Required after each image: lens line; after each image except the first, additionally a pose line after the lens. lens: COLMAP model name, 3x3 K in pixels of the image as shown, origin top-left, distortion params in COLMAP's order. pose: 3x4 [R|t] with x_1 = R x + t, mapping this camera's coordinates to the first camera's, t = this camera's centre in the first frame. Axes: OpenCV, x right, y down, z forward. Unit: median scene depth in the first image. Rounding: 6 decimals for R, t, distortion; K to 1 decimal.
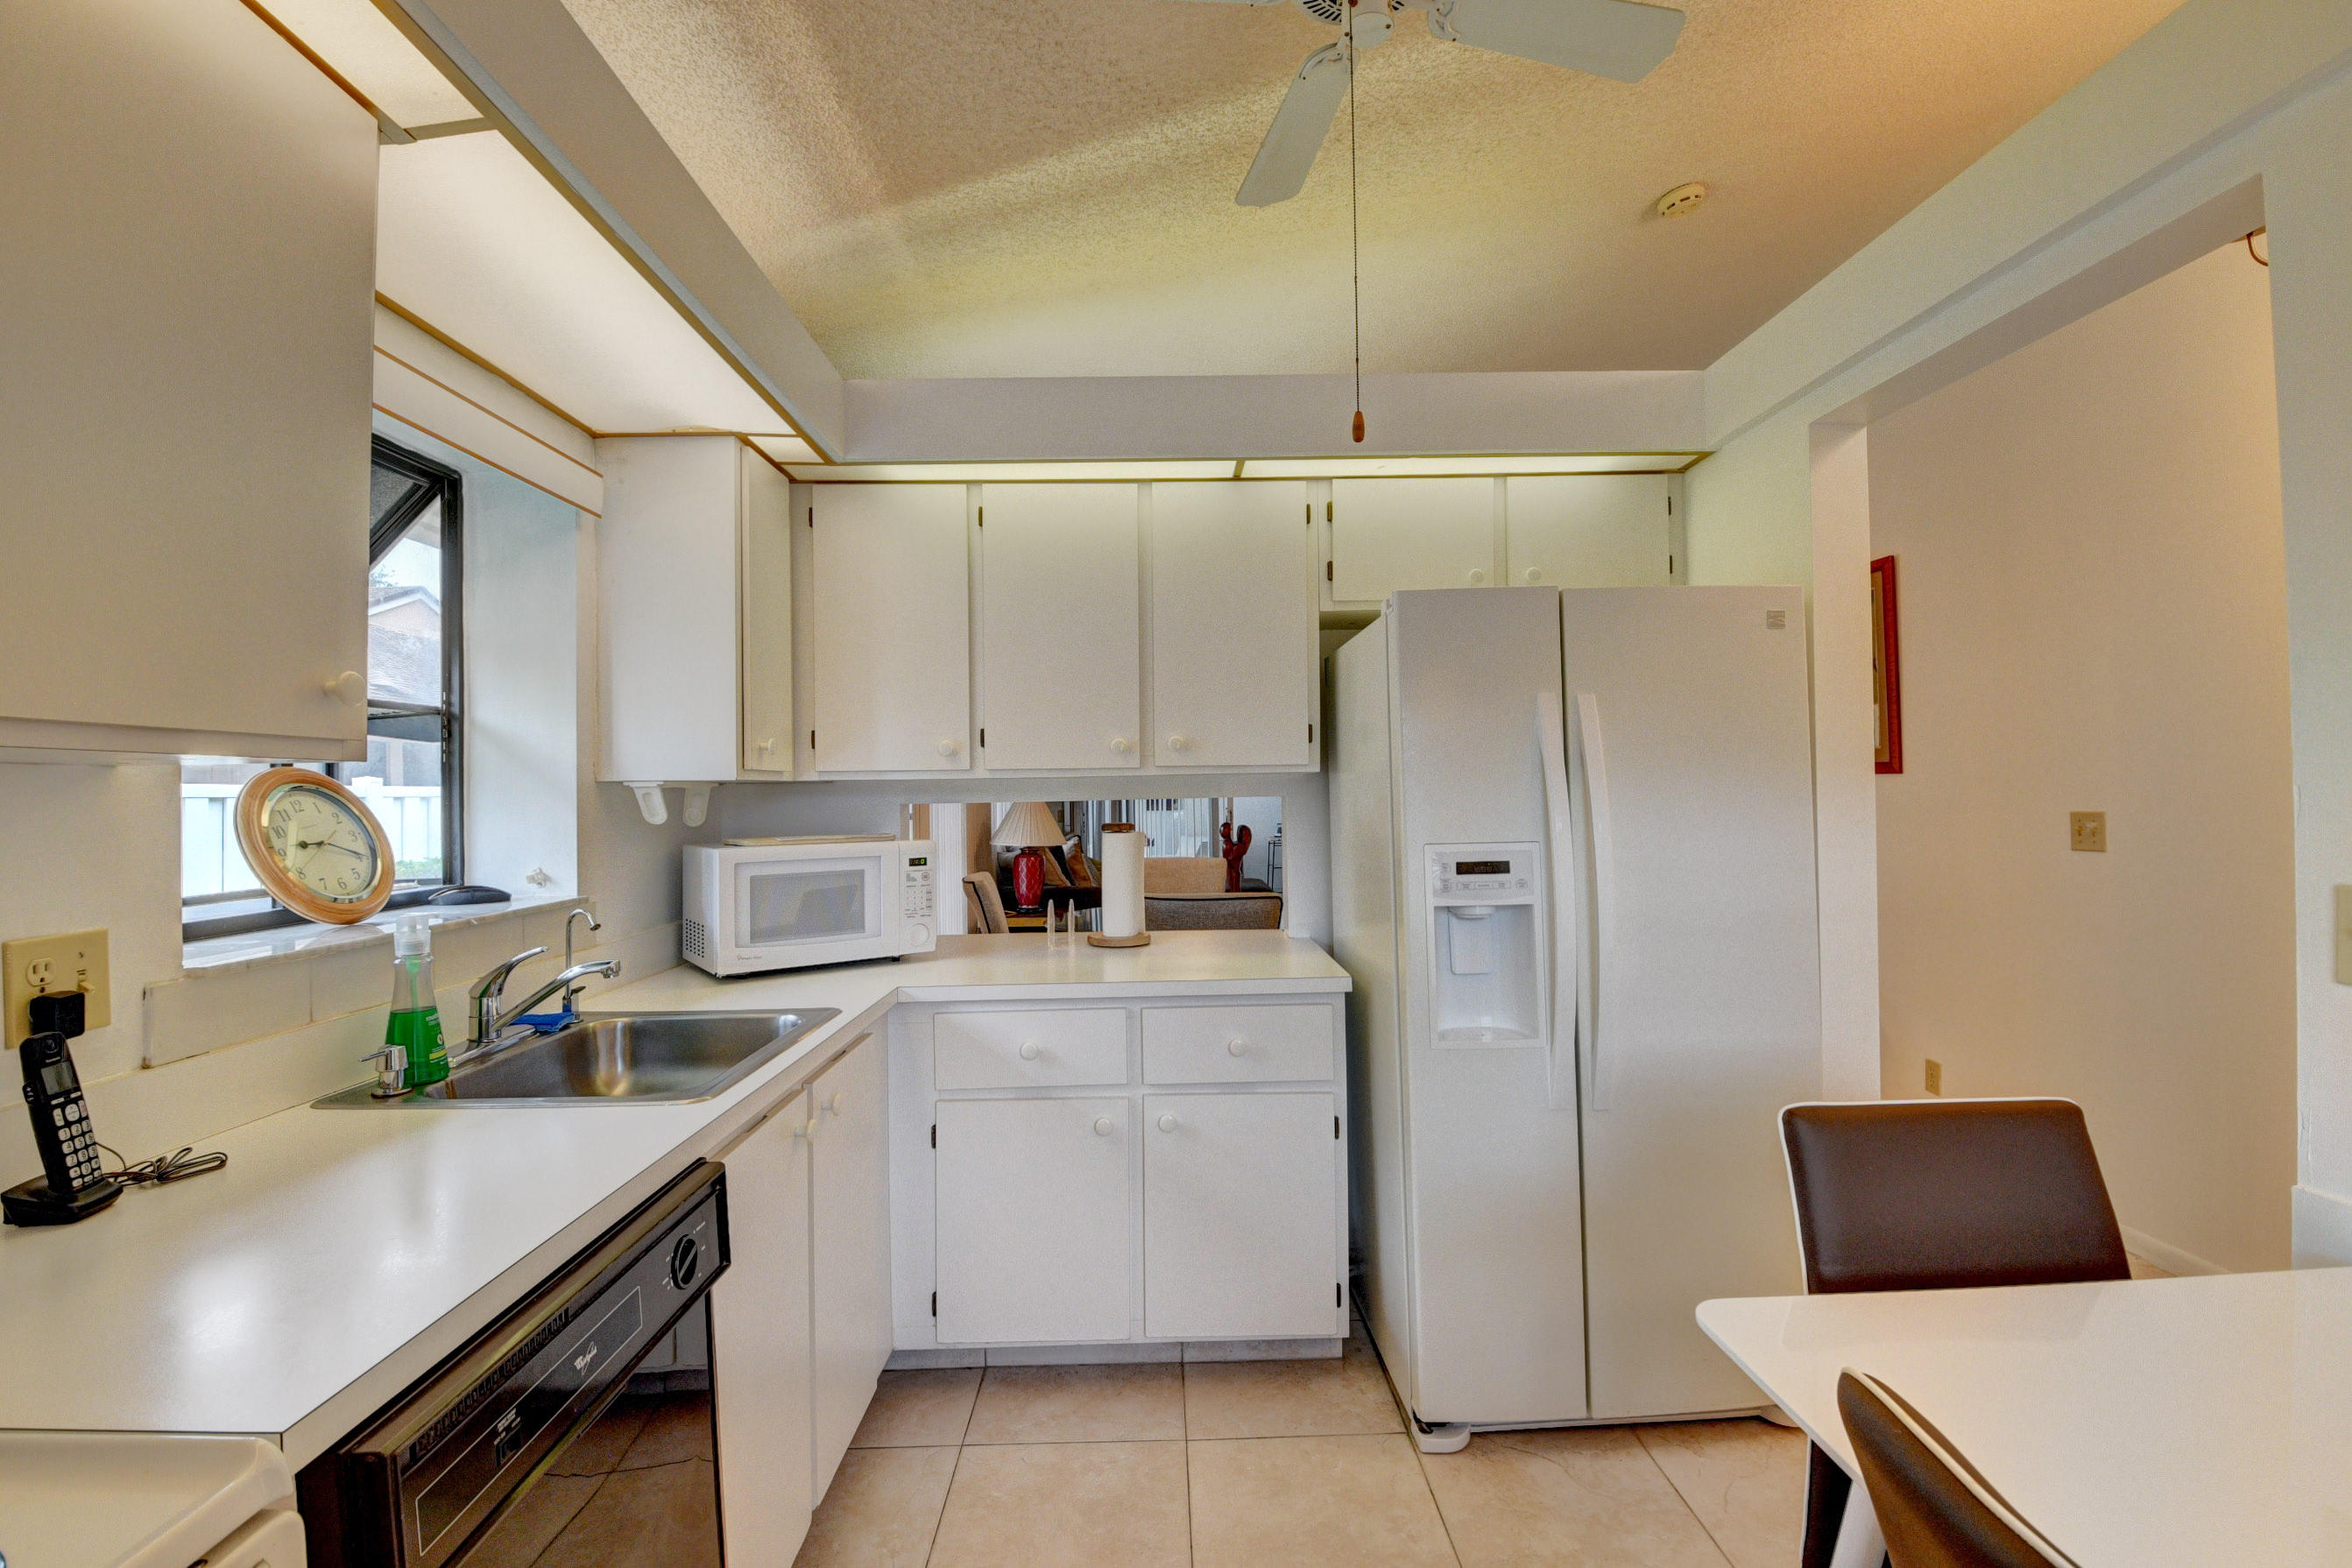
lens RADIAL K [[1032.6, 0, 1171.3], [0, 1032.6, 778.1], [0, 0, 1]] dist [0.009506, -0.021055]
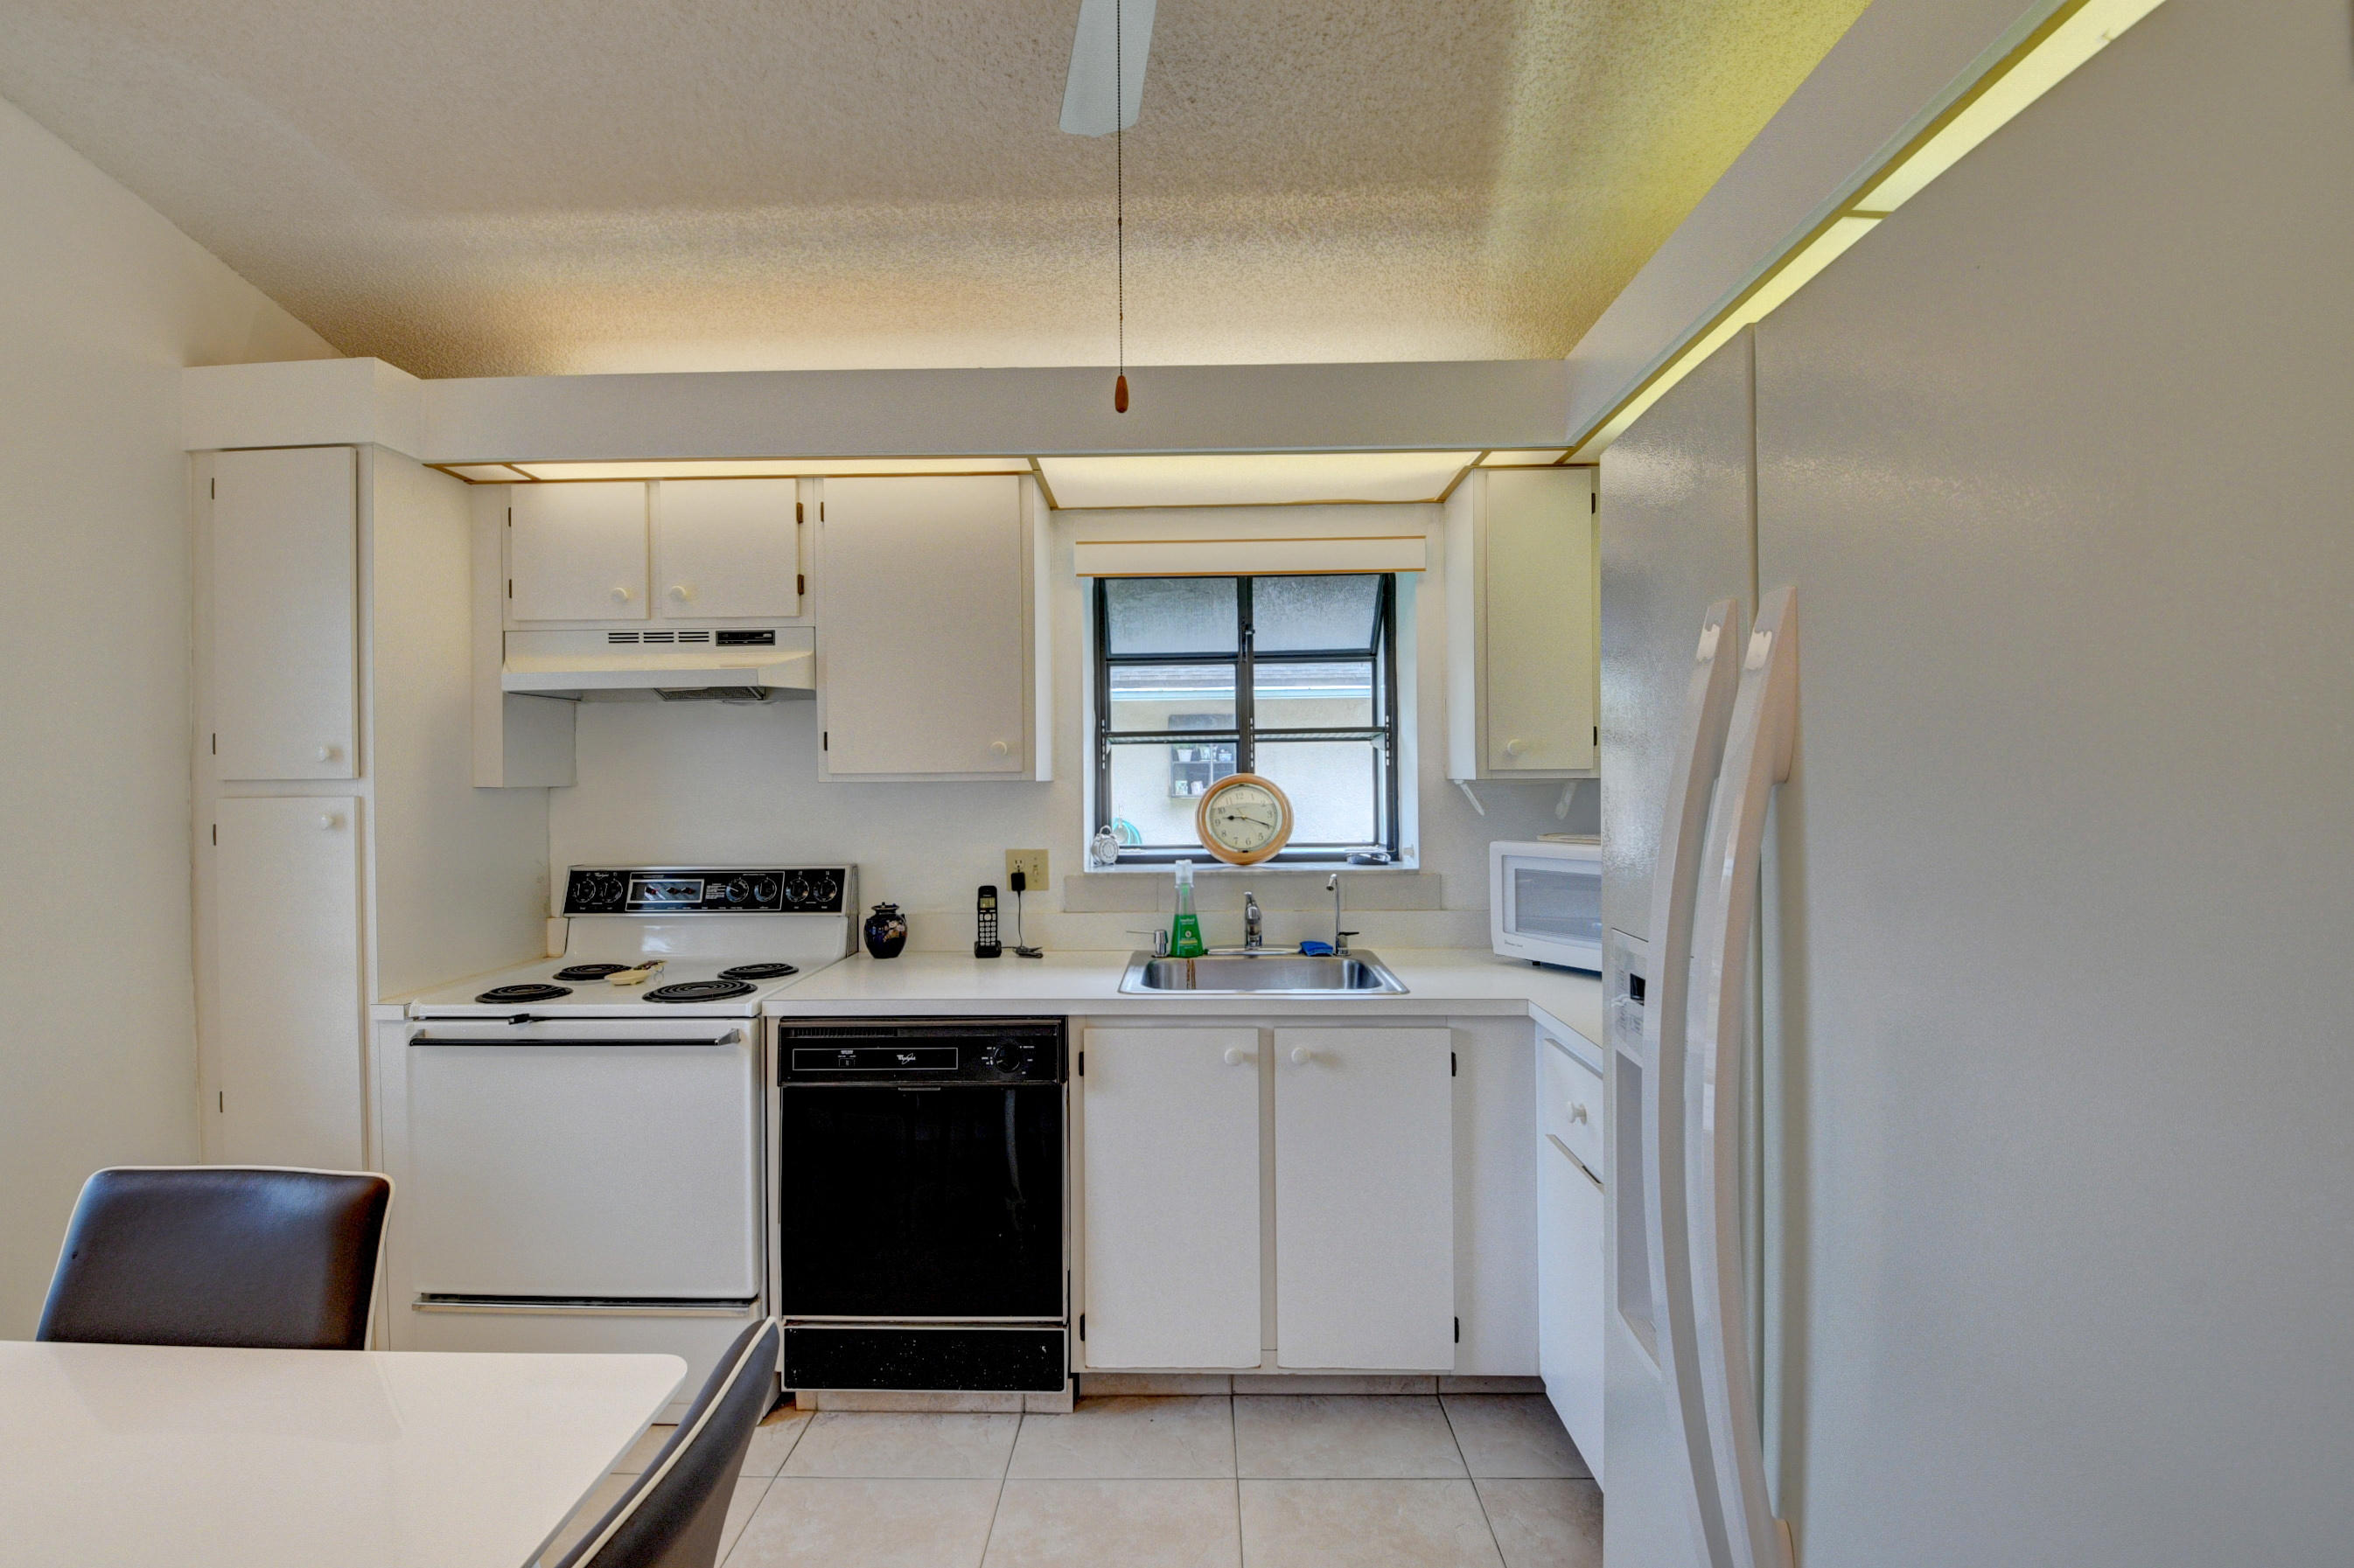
lens RADIAL K [[1033.3, 0, 1172.3], [0, 1033.3, 778.1], [0, 0, 1]] dist [0.009506, -0.021055]
pose [[-0.017373, 0.002769, -0.999845, 0.914821], [0.021153, 0.999773, 0.002401, -0.011489], [0.999625, -0.021108, -0.017427, 0.914425]]
